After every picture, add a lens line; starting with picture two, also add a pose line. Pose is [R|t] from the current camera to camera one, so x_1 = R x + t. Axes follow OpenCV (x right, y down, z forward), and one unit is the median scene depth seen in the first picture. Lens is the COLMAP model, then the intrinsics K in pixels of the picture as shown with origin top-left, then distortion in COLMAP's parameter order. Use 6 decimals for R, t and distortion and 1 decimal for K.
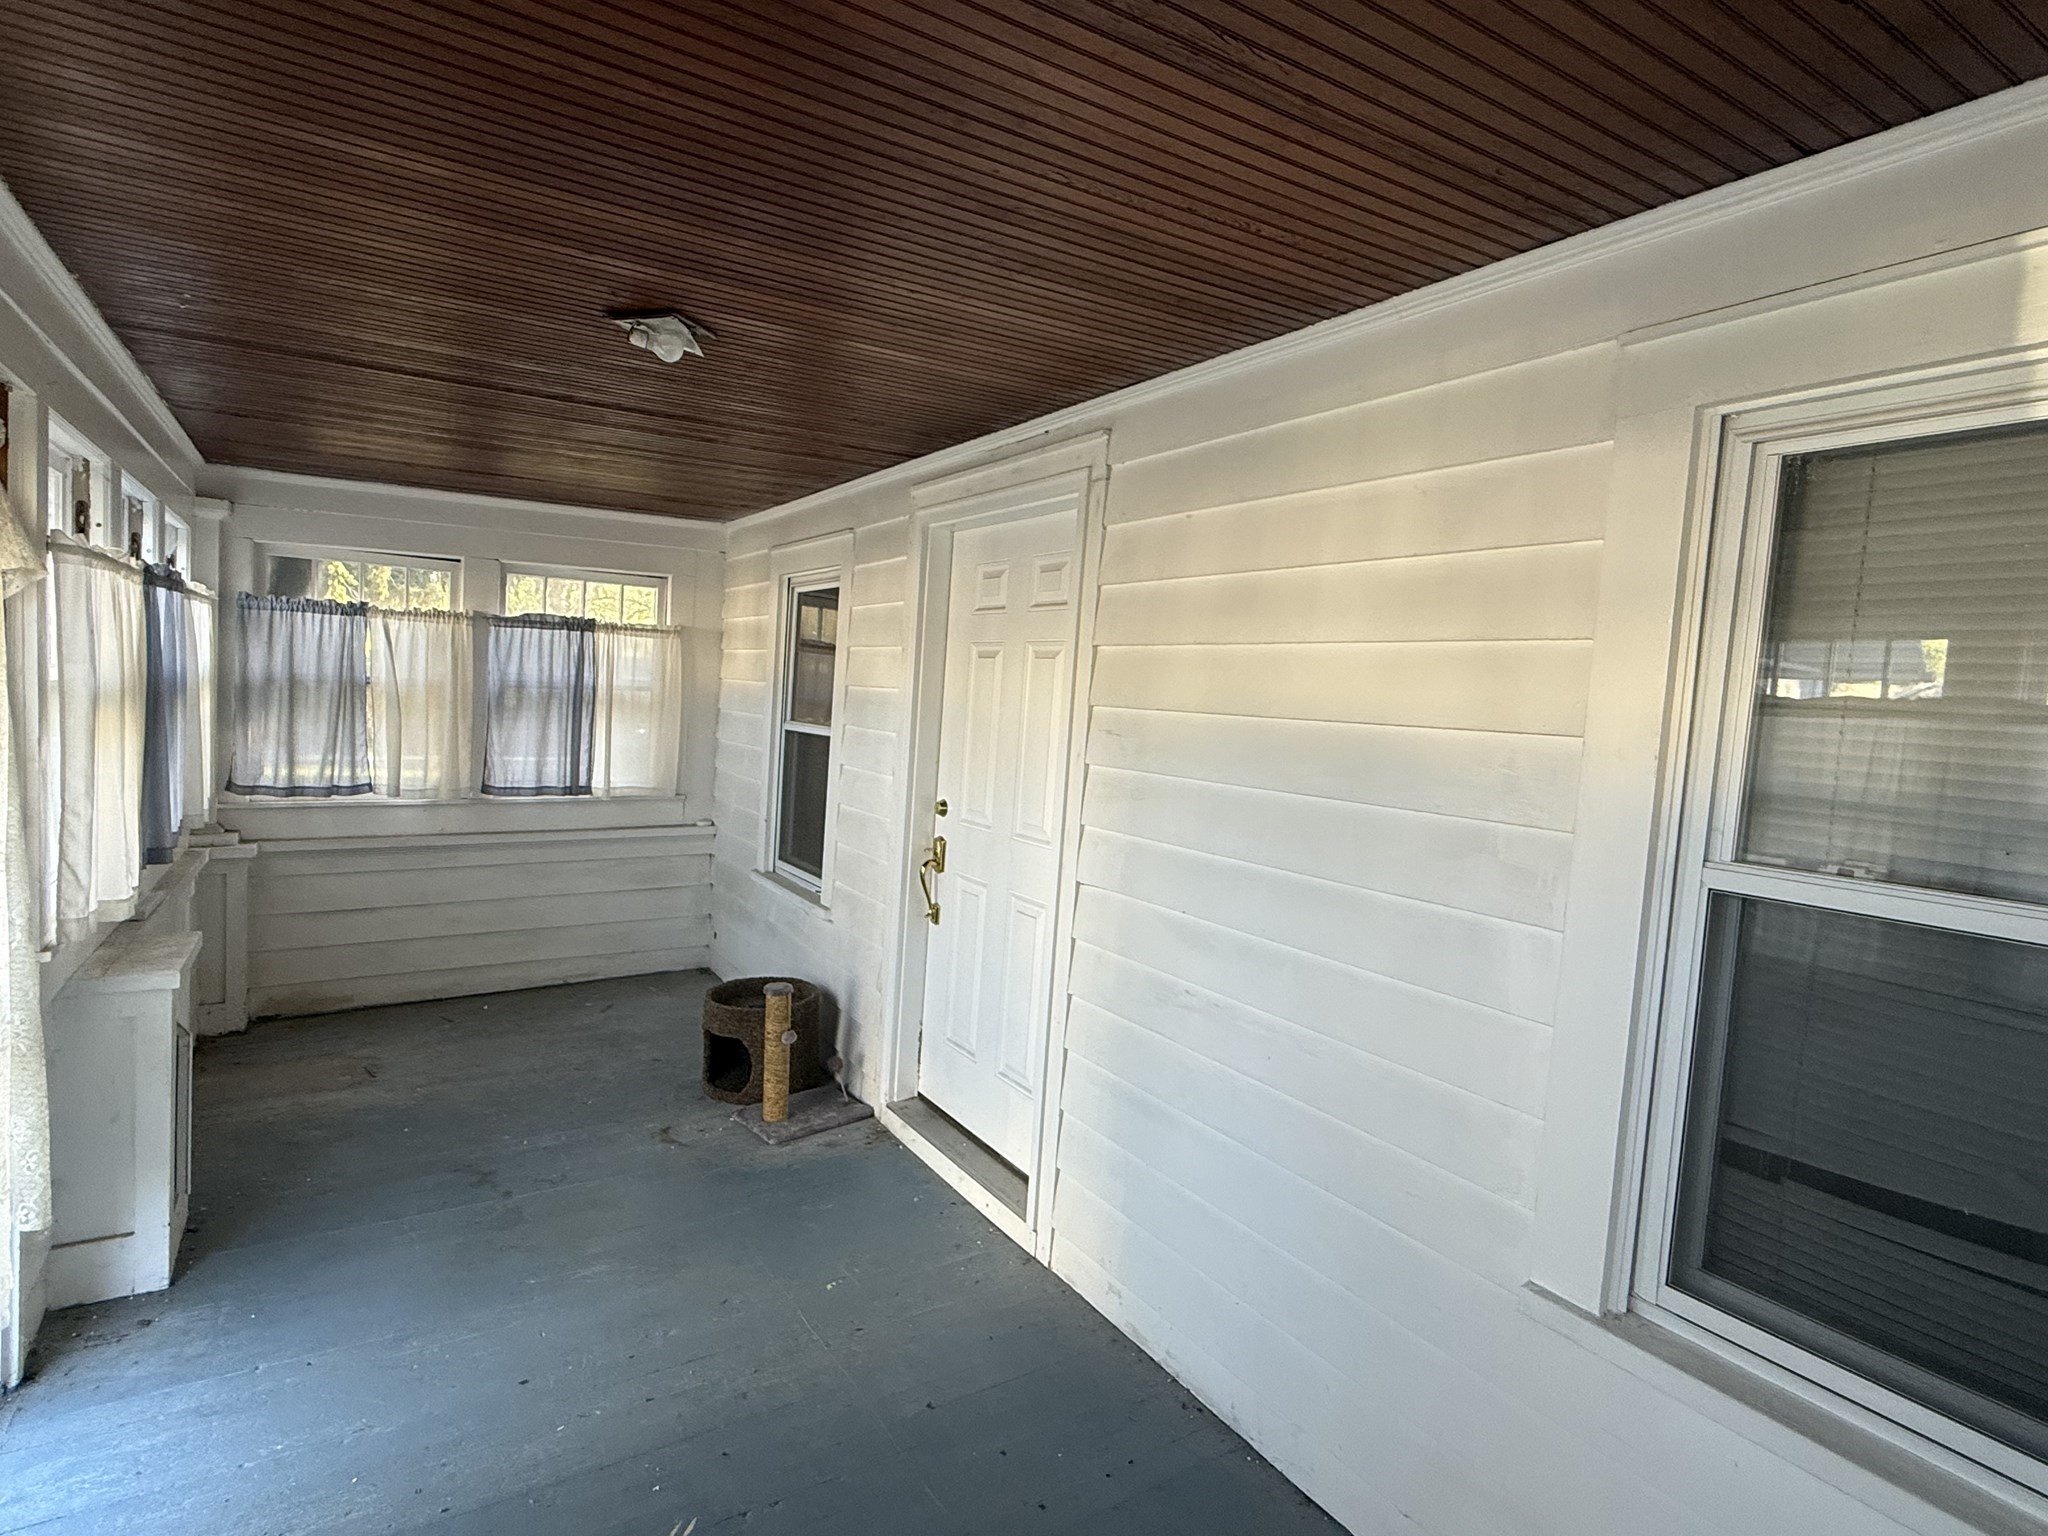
lens RADIAL K [[1091.0, 0, 1014.9], [0, 1091.0, 768.1], [0, 0, 1]] dist [0.002677, 0.000133]
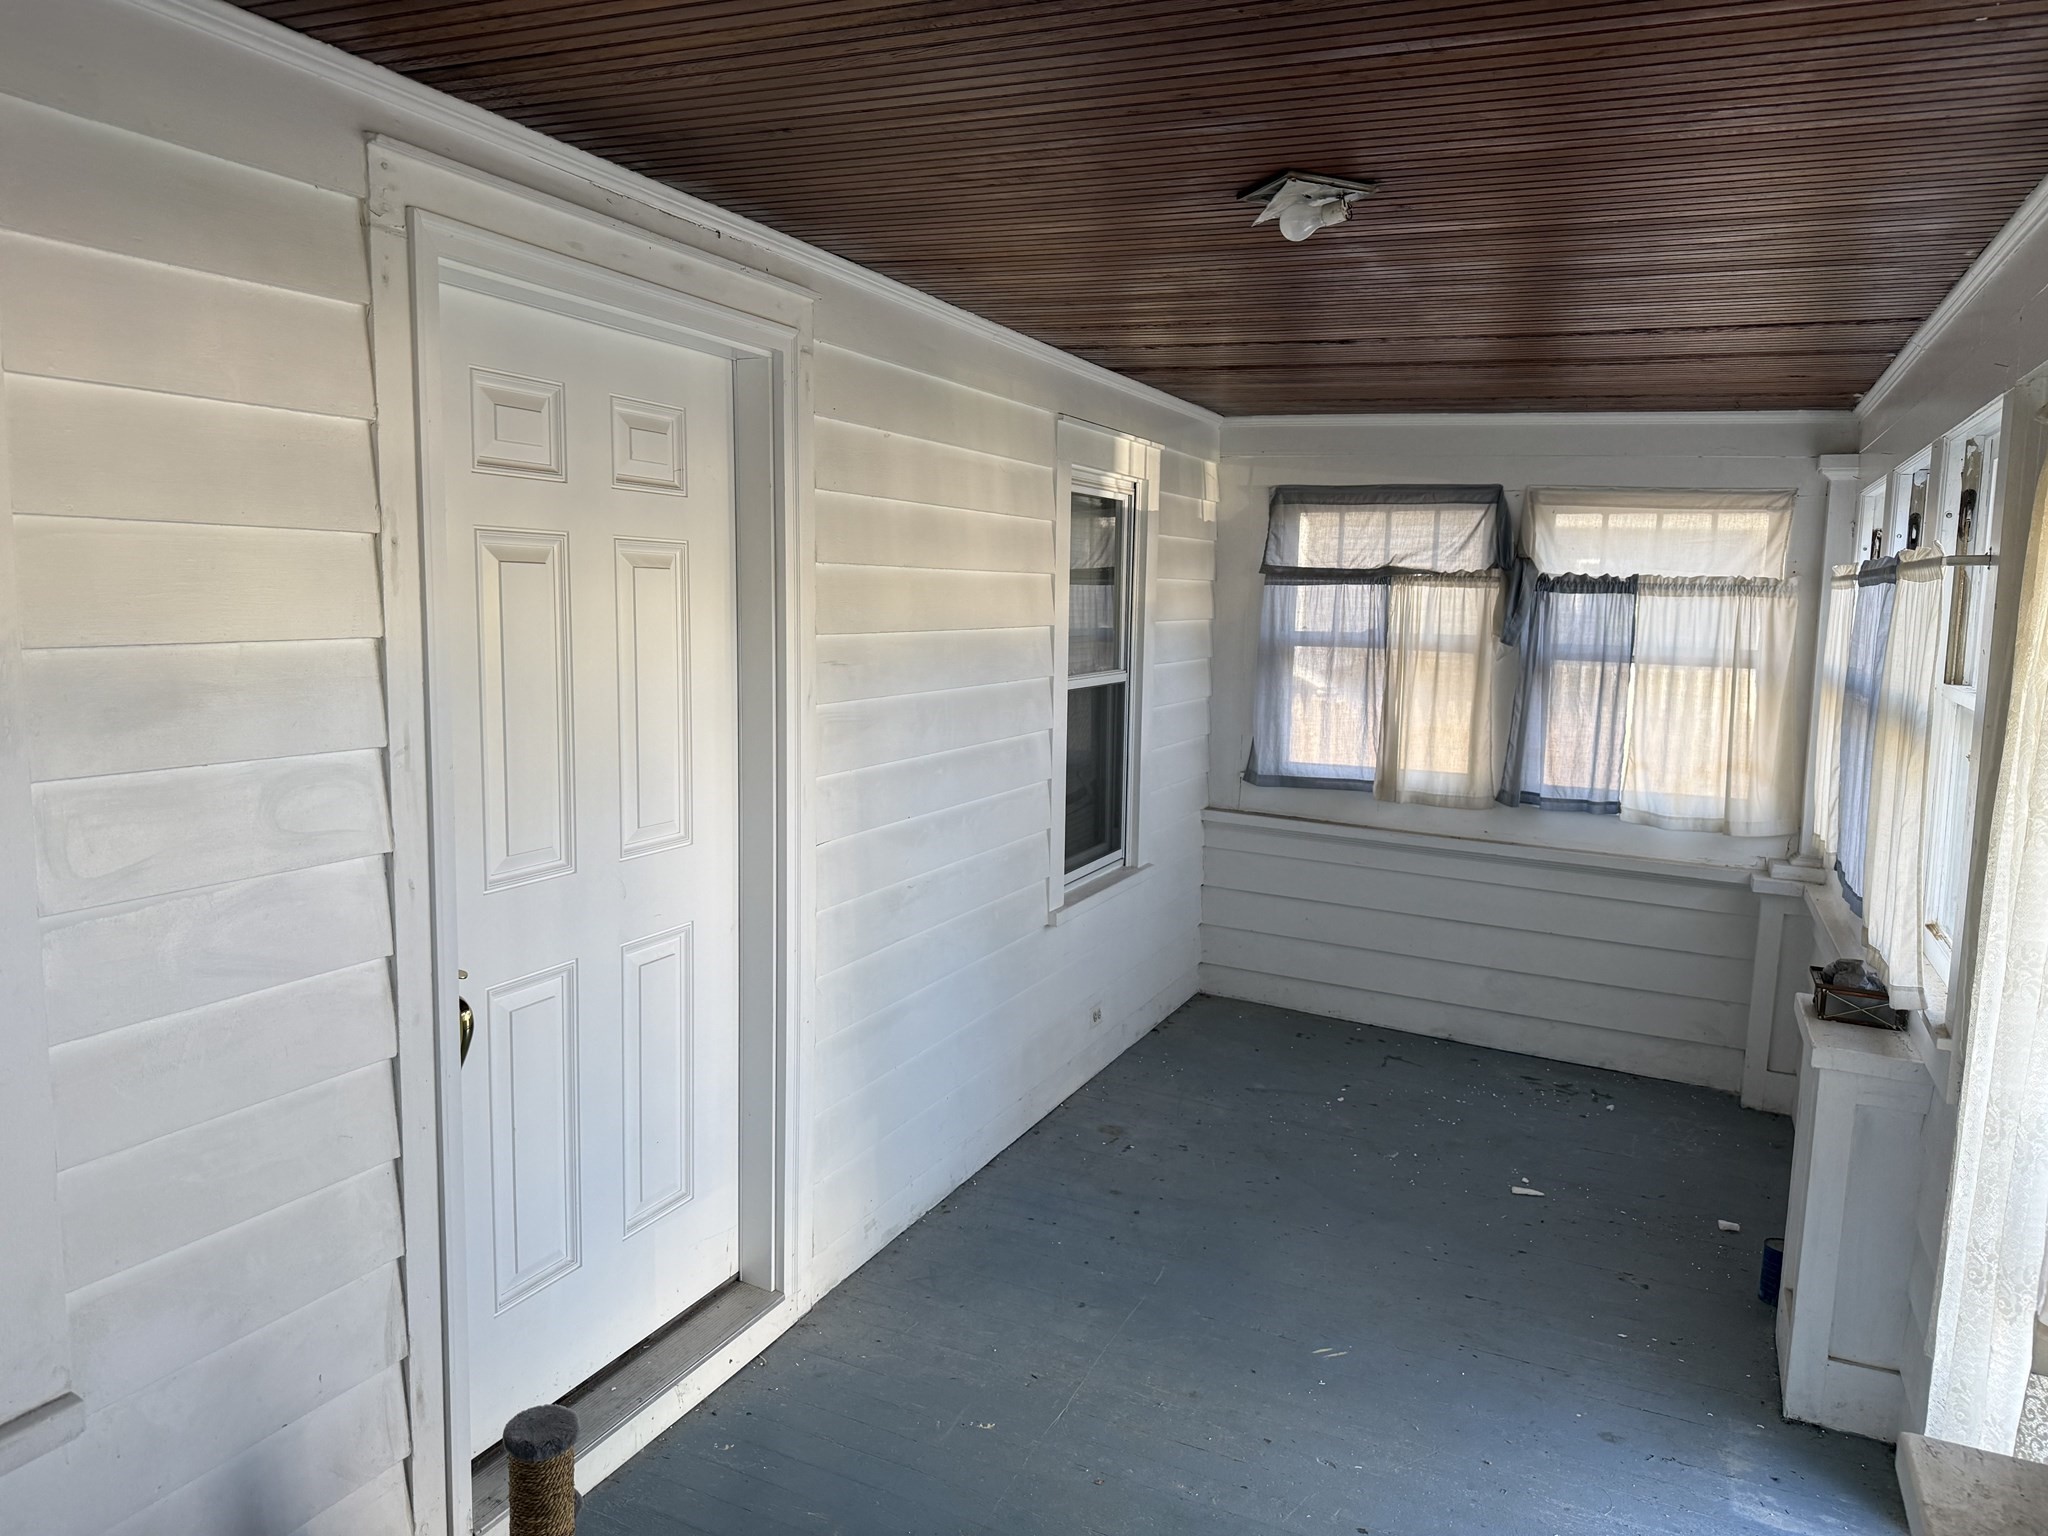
lens RADIAL K [[1444.1, 0, 1010.2], [0, 1444.1, 779.3], [0, 0, 1]] dist [0.066415, -0.089105]
pose [[-0.549033, -0.179239, 0.816355, -0.974492], [0.000957, 0.976599, 0.215066, -0.195037], [-0.835800, 0.118859, -0.536014, 1.550392]]
